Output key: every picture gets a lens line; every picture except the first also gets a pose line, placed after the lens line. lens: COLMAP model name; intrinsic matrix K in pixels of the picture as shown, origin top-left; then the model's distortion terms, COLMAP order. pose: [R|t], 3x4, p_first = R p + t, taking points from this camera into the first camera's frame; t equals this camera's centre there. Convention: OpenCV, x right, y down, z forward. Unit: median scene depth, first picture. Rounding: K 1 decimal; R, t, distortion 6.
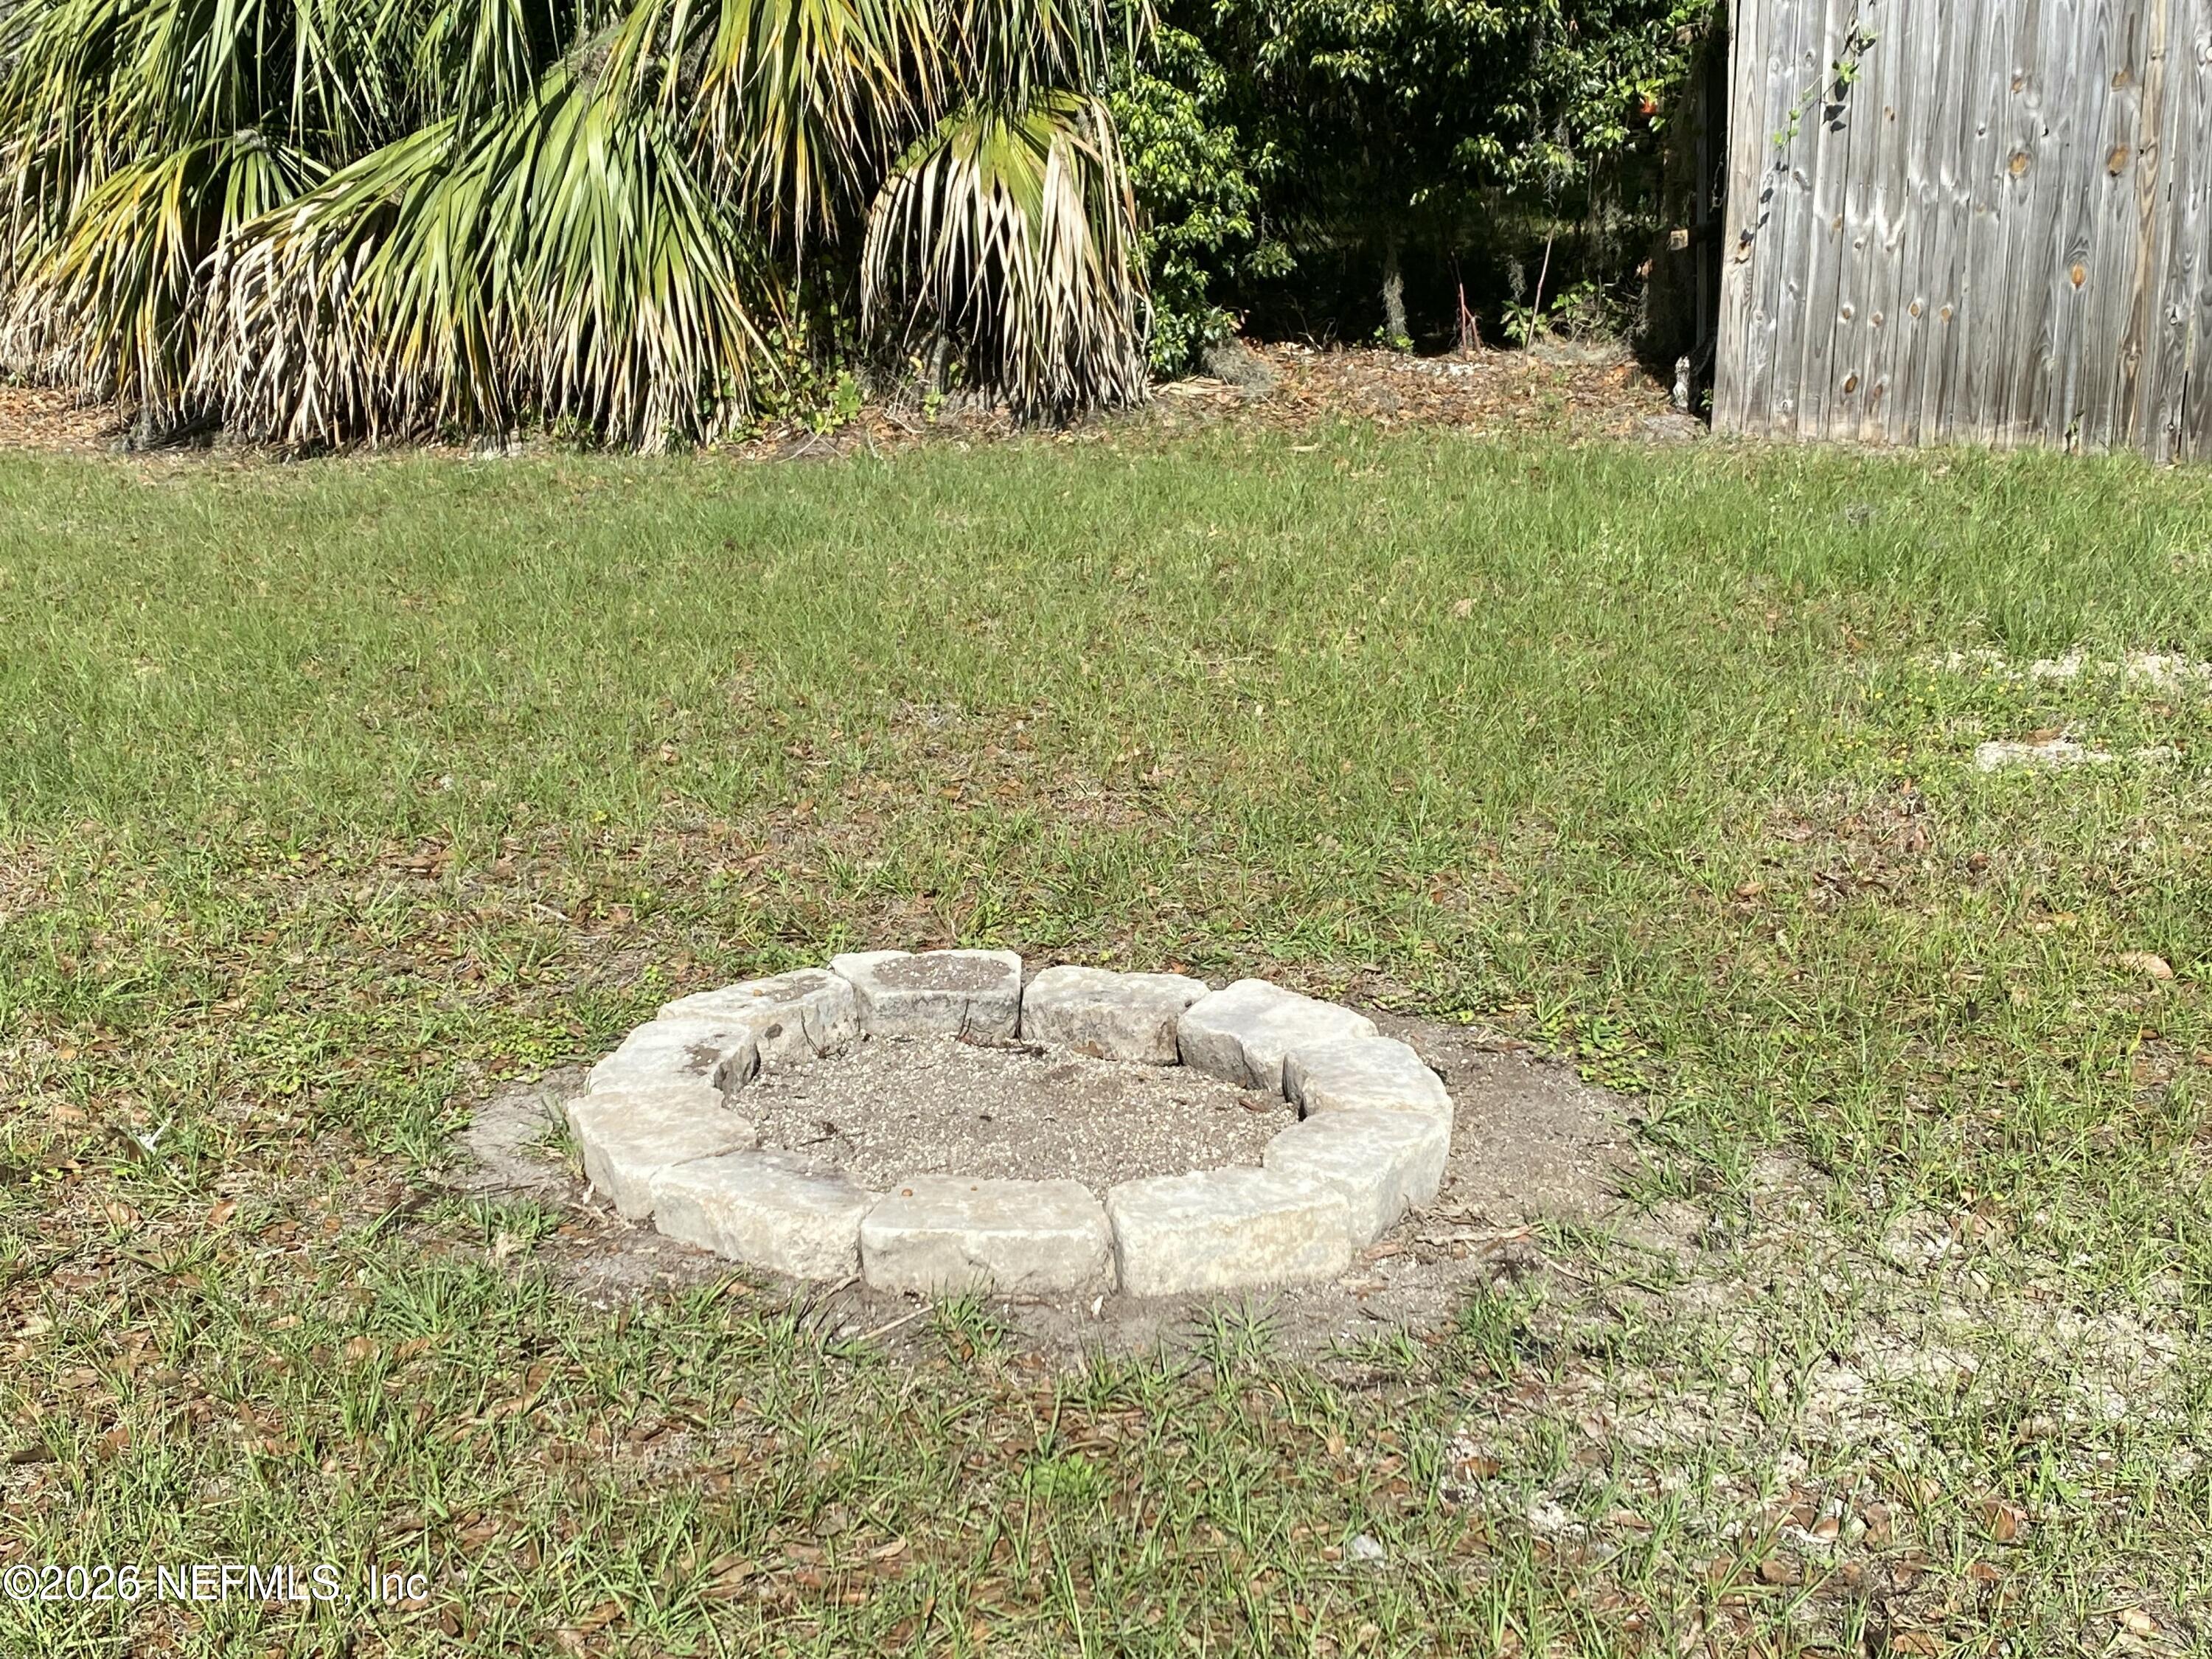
lens RADIAL K [[2764.1, 0, 1106.0], [0, 2764.1, 829.5], [0, 0, 1]] dist [0.073532, 0.005477]
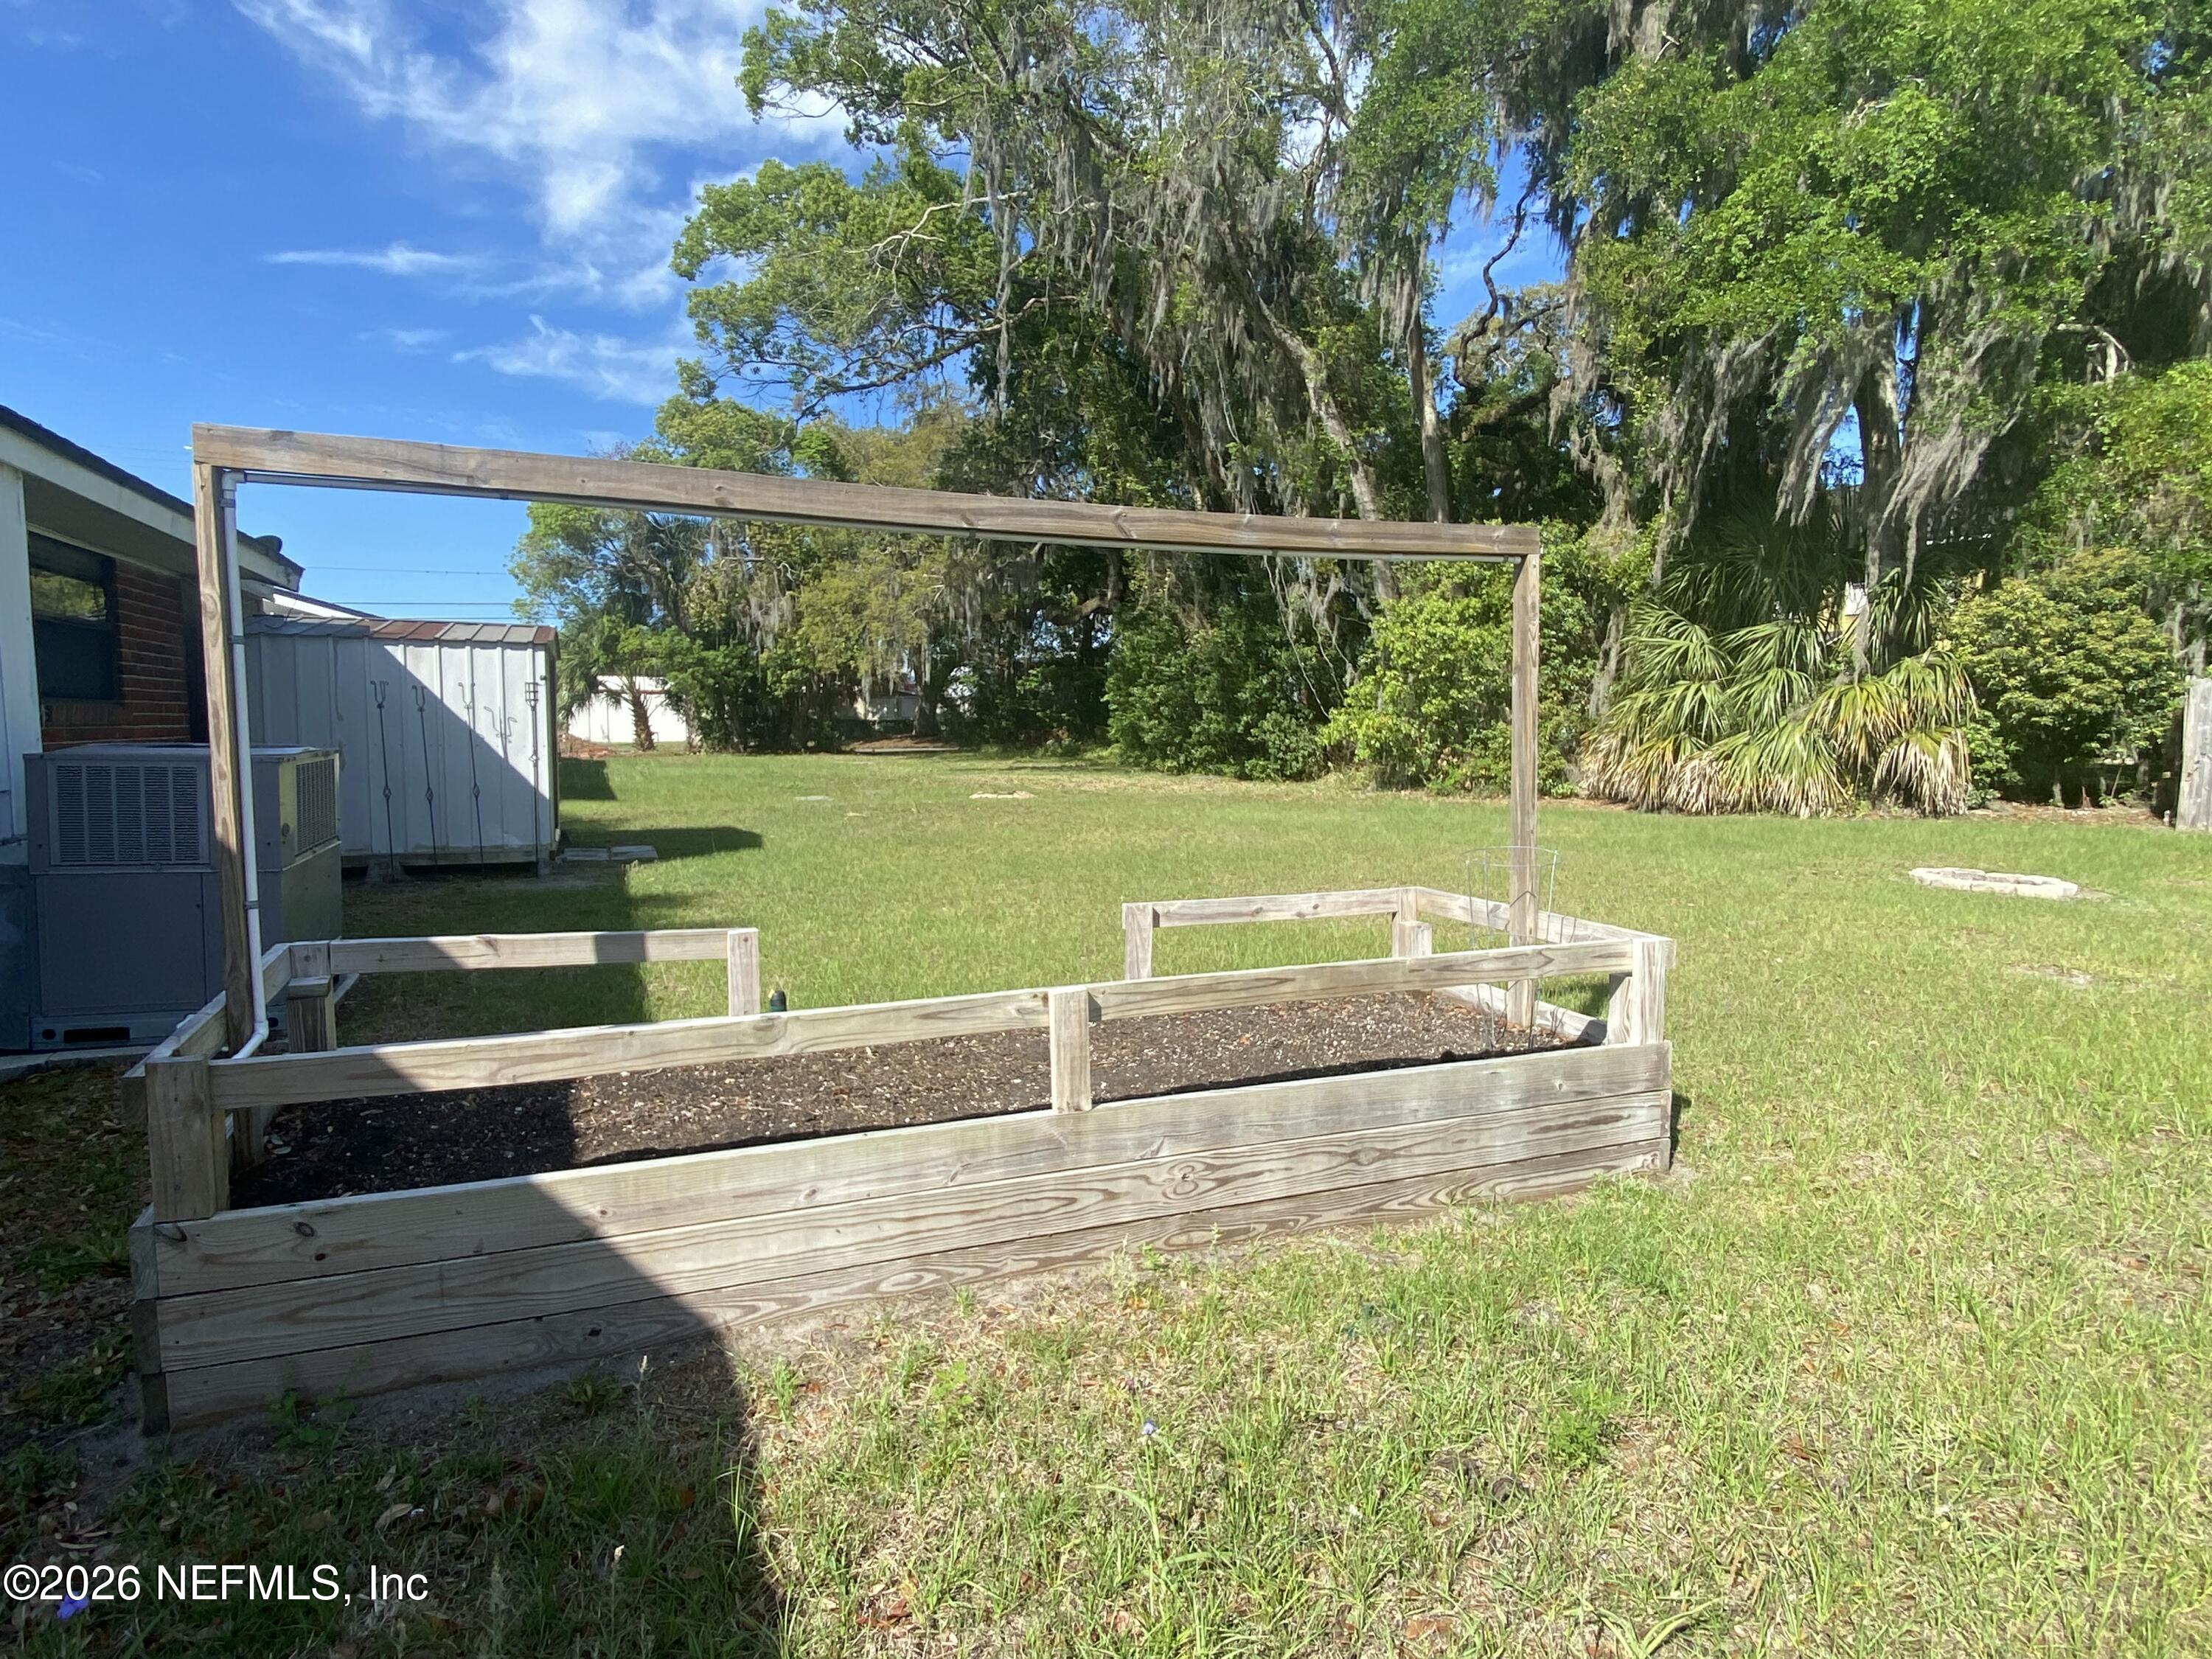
lens RADIAL K [[1246.2, 0, 1106.0], [0, 1246.2, 829.5], [0, 0, 1]] dist [-0.001280, -0.000963]
pose [[0.852282, 0.064978, -0.519030, -0.092640], [-0.151103, 0.980536, -0.125367, 0.220088], [0.500782, 0.185276, 0.845512, -0.840302]]
